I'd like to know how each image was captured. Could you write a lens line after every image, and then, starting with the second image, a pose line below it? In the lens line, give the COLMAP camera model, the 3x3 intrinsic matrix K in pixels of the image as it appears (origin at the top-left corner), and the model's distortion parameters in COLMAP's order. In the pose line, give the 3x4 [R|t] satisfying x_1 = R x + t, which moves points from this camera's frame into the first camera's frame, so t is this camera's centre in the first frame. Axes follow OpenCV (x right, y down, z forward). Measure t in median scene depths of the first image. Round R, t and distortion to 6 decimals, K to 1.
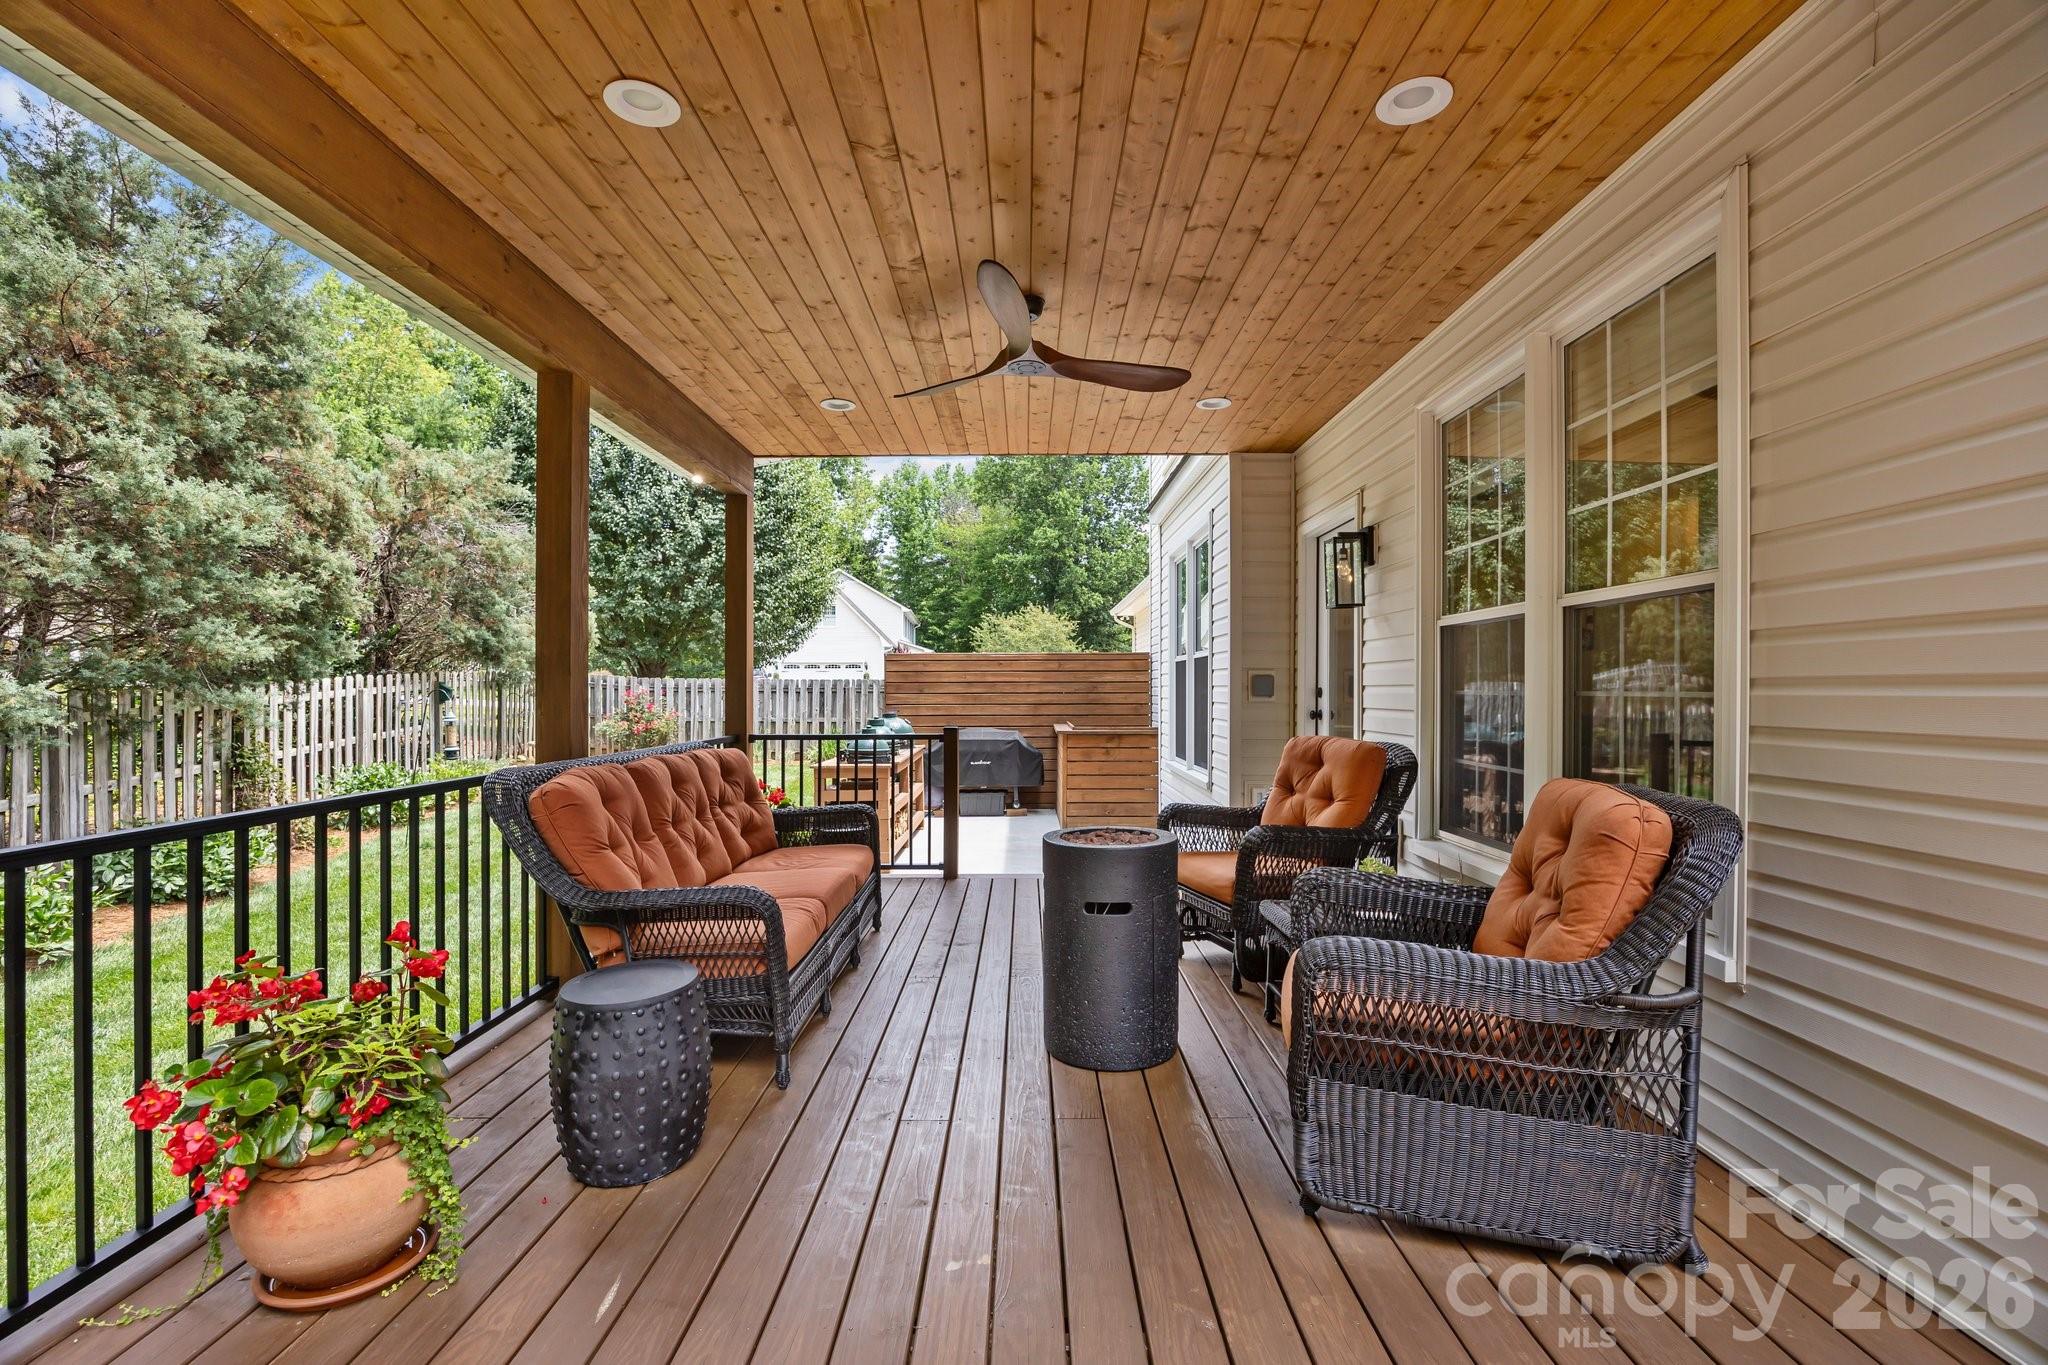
lens RADIAL K [[878.3, 0, 1032.0], [0, 878.3, 685.1], [0, 0, 1]] dist [-0.013062, 0.000176]
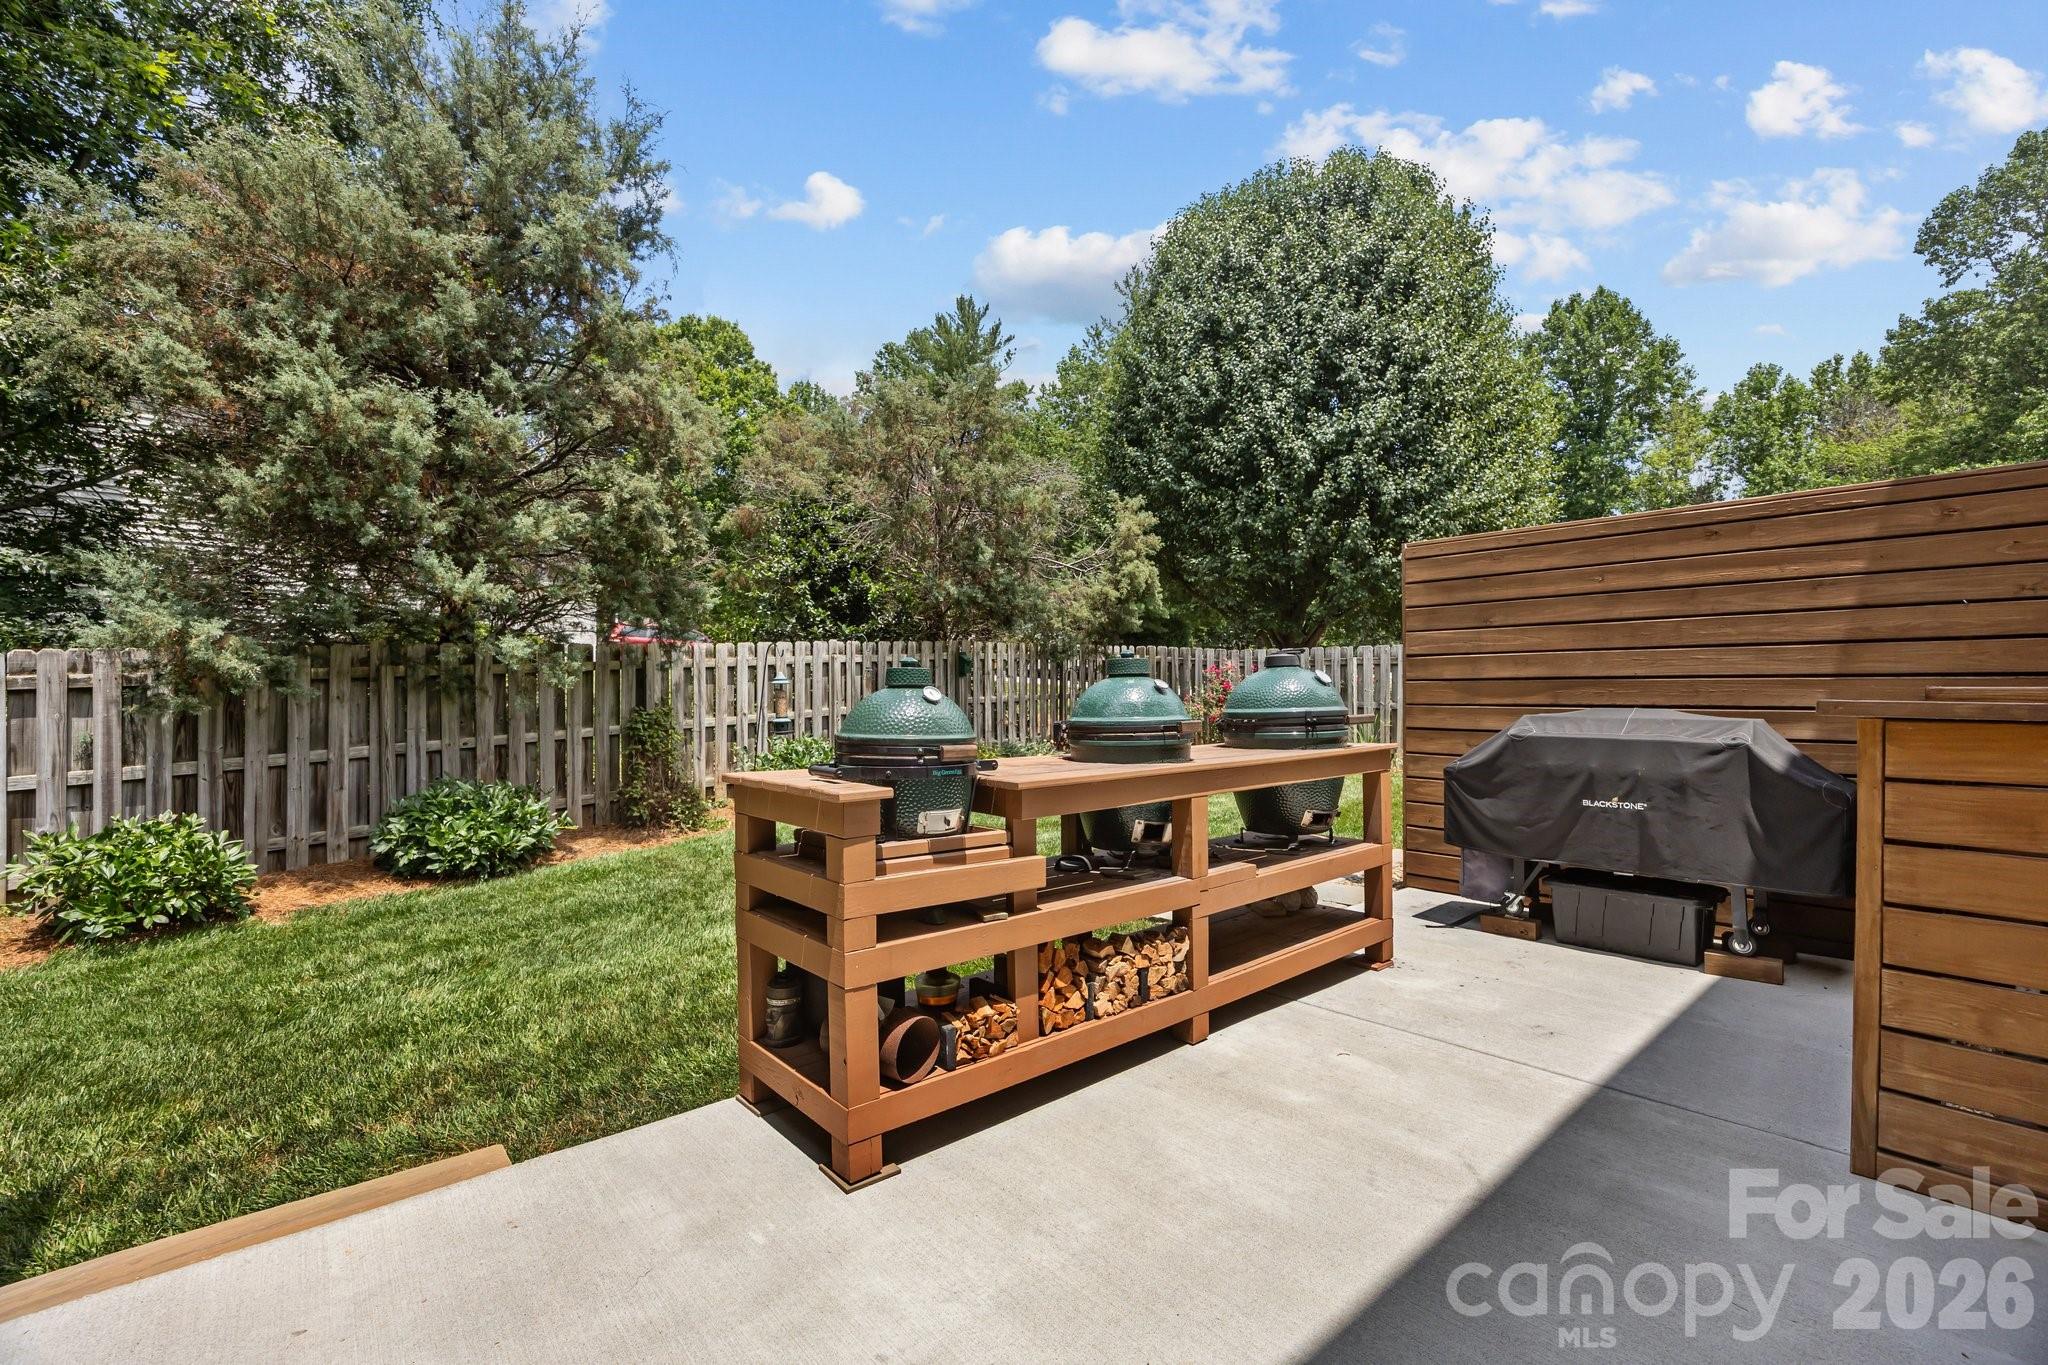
lens RADIAL K [[878.3, 0, 1032.0], [0, 878.3, 685.1], [0, 0, 1]] dist [-0.013062, 0.000176]
pose [[0.652995, -0.003109, -0.757356, 0.031130], [0.003351, 0.999994, -0.001216, 0.022268], [0.757355, -0.001744, 0.653001, 0.336328]]
